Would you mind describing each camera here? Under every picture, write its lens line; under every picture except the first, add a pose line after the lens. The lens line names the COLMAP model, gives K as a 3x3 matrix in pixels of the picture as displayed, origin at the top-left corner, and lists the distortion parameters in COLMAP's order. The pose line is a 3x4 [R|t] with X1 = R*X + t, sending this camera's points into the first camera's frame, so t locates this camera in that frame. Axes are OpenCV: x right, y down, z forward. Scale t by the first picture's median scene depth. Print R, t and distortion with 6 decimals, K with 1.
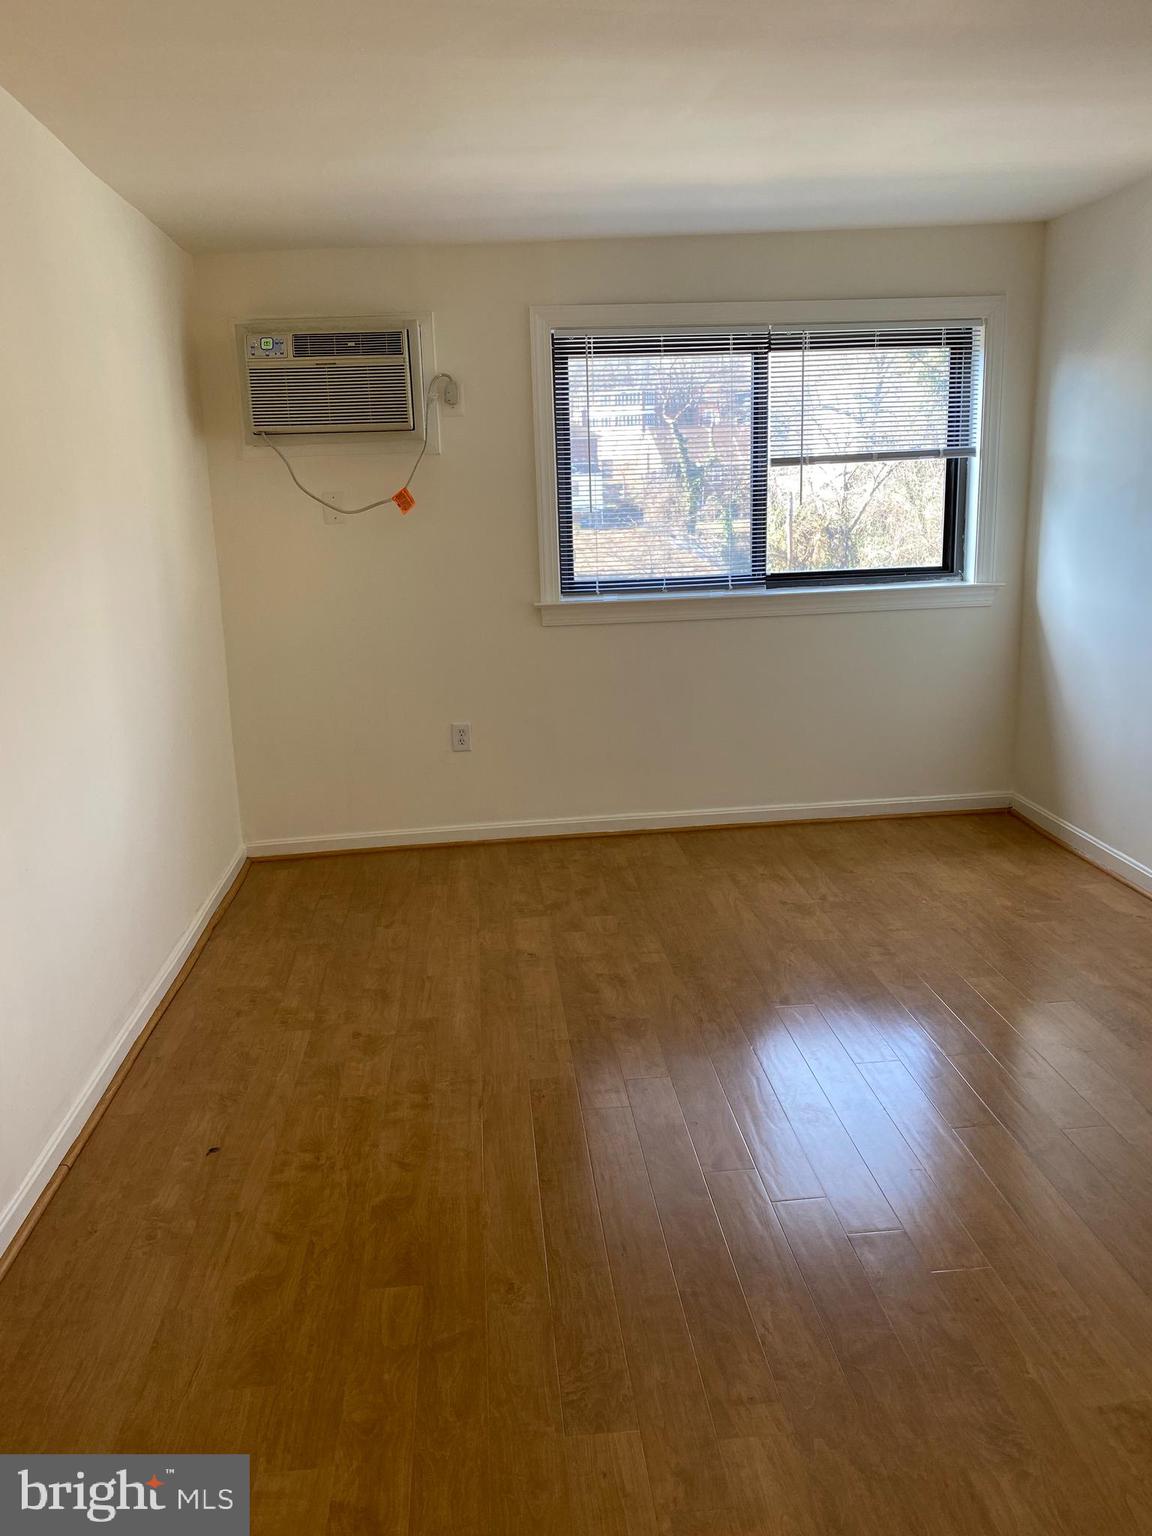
lens RADIAL K [[1178.4, 0, 576.6], [0, 1178.4, 768.2], [0, 0, 1]] dist [0.021863, -0.020072]
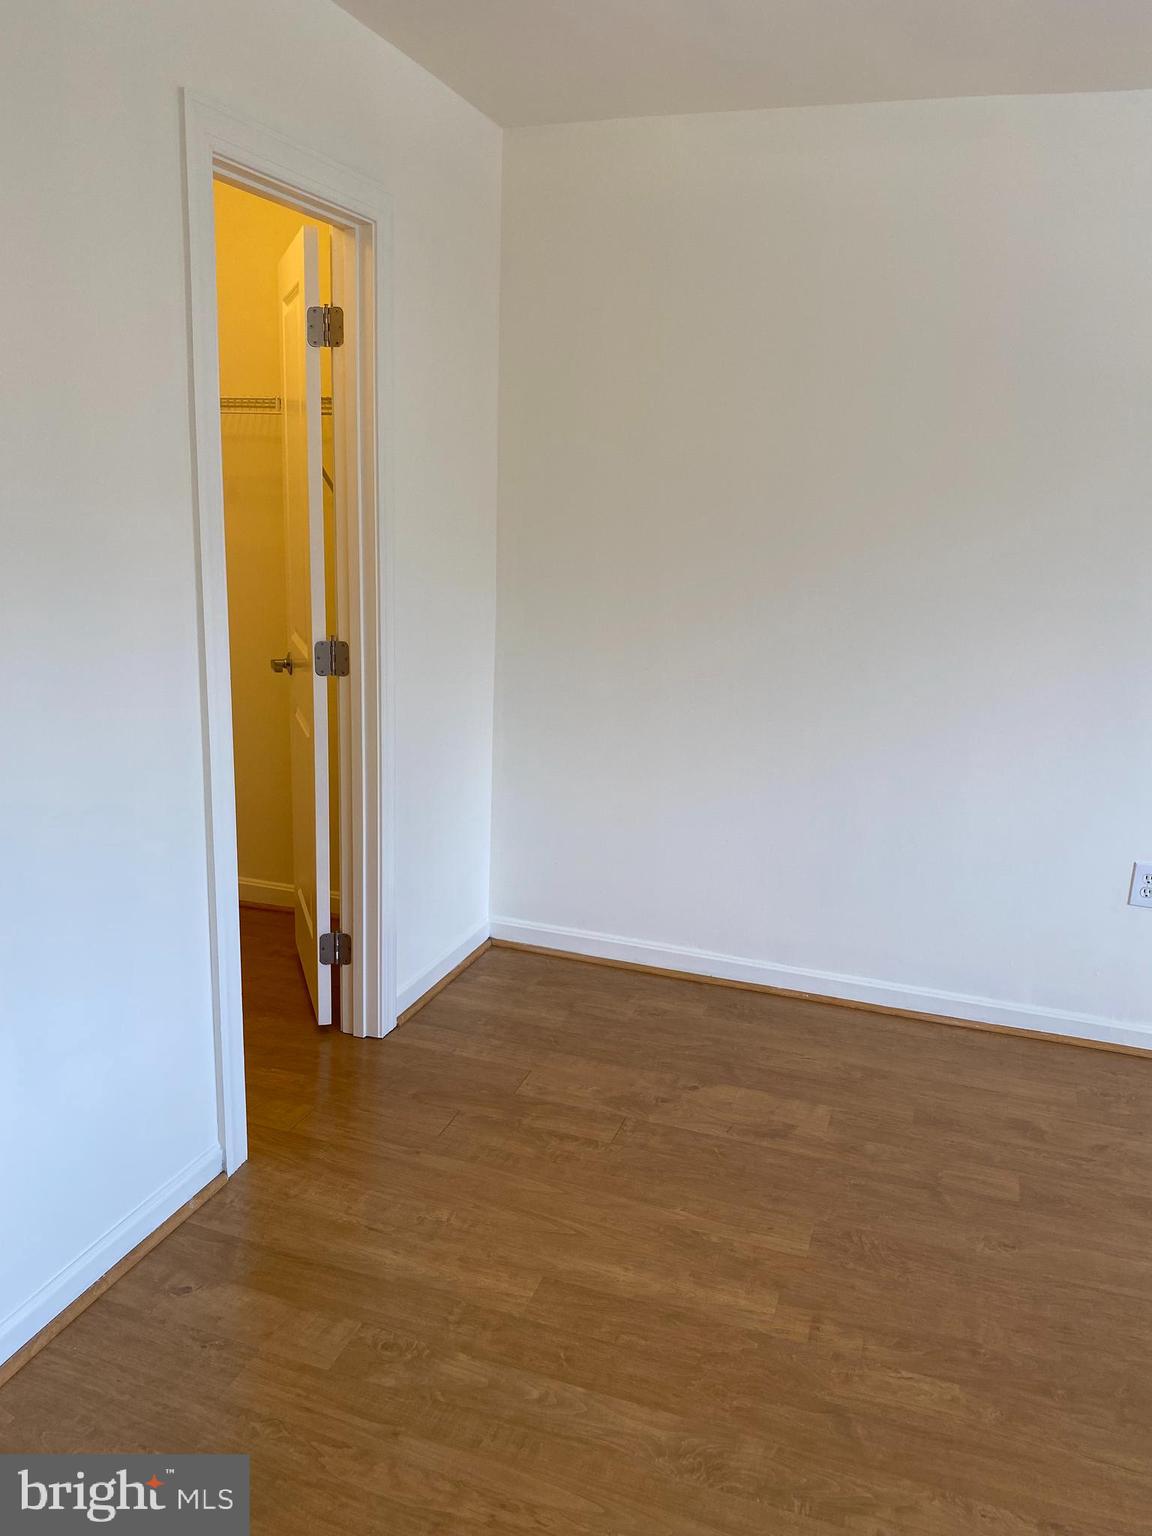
lens RADIAL K [[1178.4, 0, 574.5], [0, 1178.4, 765.6], [0, 0, 1]] dist [0.021863, -0.020072]
pose [[-0.400525, 0.244490, -0.883065, 1.120589], [-0.221611, 0.909285, 0.352263, -0.296049], [0.889083, 0.336787, -0.310010, 0.991299]]
